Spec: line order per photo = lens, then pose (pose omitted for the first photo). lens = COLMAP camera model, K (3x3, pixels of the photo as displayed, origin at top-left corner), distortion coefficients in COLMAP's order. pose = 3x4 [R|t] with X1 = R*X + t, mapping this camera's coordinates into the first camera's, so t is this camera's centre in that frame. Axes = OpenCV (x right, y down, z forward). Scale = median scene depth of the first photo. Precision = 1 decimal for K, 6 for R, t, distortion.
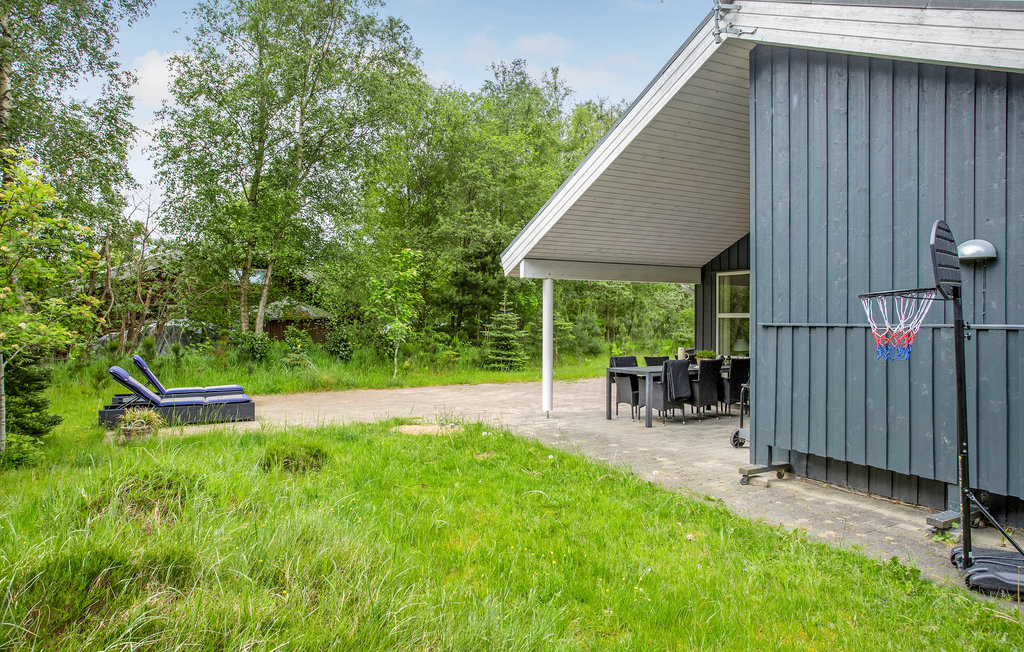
lens RADIAL K [[666.2, 0, 512.0], [0, 666.2, 326.0], [0, 0, 1]] dist [0.002412, 0.002862]
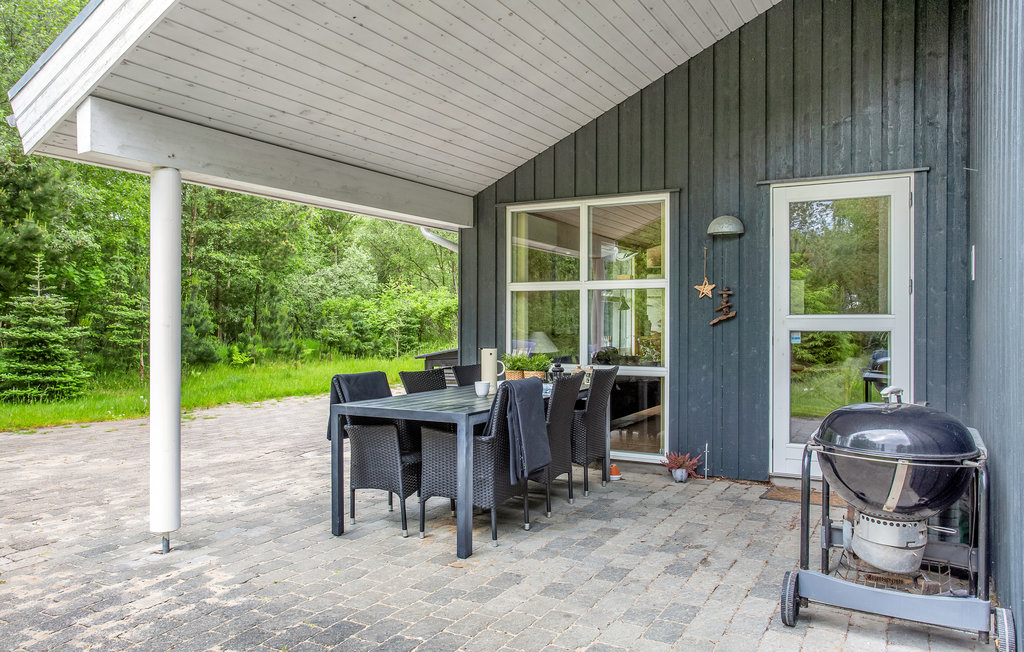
lens RADIAL K [[745.8, 0, 512.0], [0, 745.8, 326.0], [0, 0, 1]] dist [0.001686, 0.010755]
pose [[0.853581, -0.006481, 0.520920, 0.001533], [0.006469, 0.999977, 0.001842, 0.010494], [-0.520920, 0.001797, 0.853603, 0.369141]]
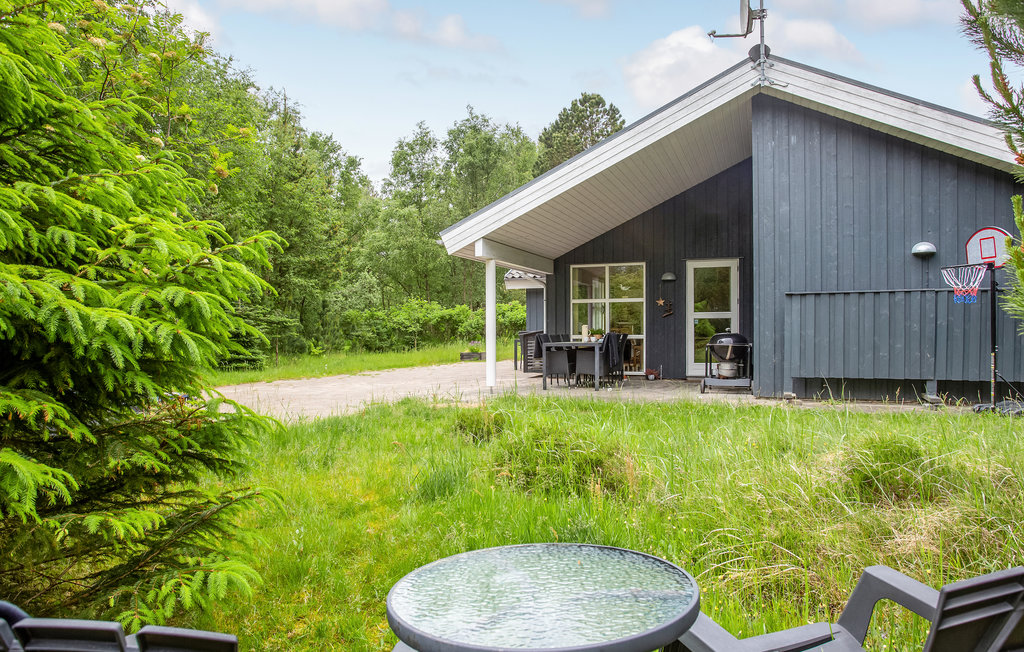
lens RADIAL K [[686.7, 0, 521.9], [0, 686.7, 351.3], [0, 0, 1]] dist [0.002117, 0.000221]
pose [[0.762015, -0.024130, 0.647110, -0.408115], [0.012577, 0.999668, 0.022466, 0.033006], [-0.647438, -0.008980, 0.762065, 0.098218]]
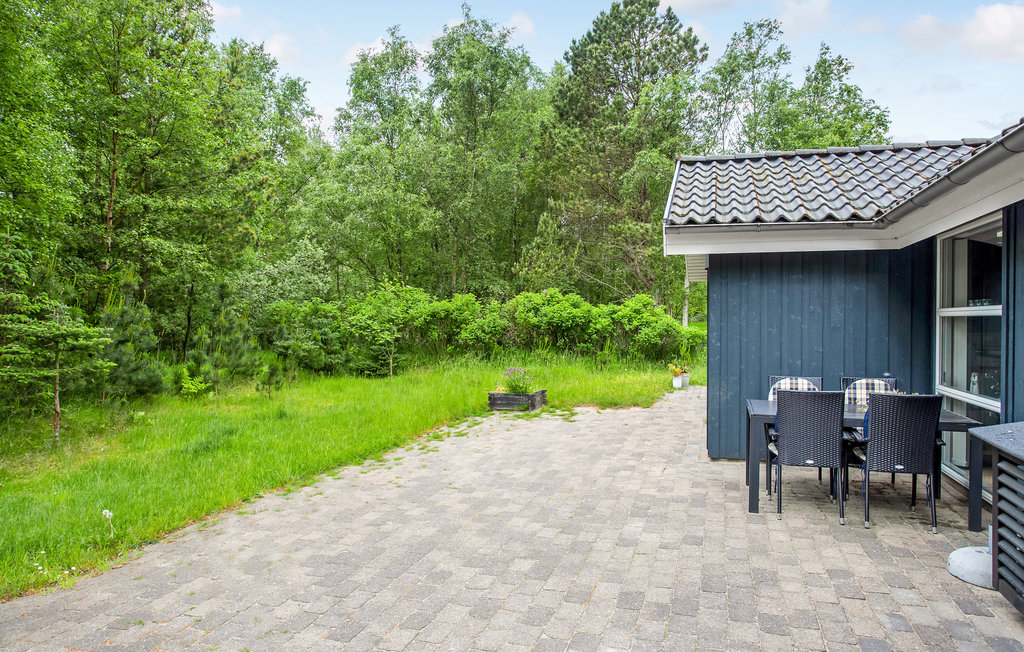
lens RADIAL K [[666.2, 0, 512.0], [0, 666.2, 326.0], [0, 0, 1]] dist [0.002412, 0.002862]
pose [[0.728023, -0.009988, 0.685480, -0.005113], [0.007259, 0.999950, 0.006861, -0.008871], [-0.685514, -0.000019, 0.728059, 0.798736]]
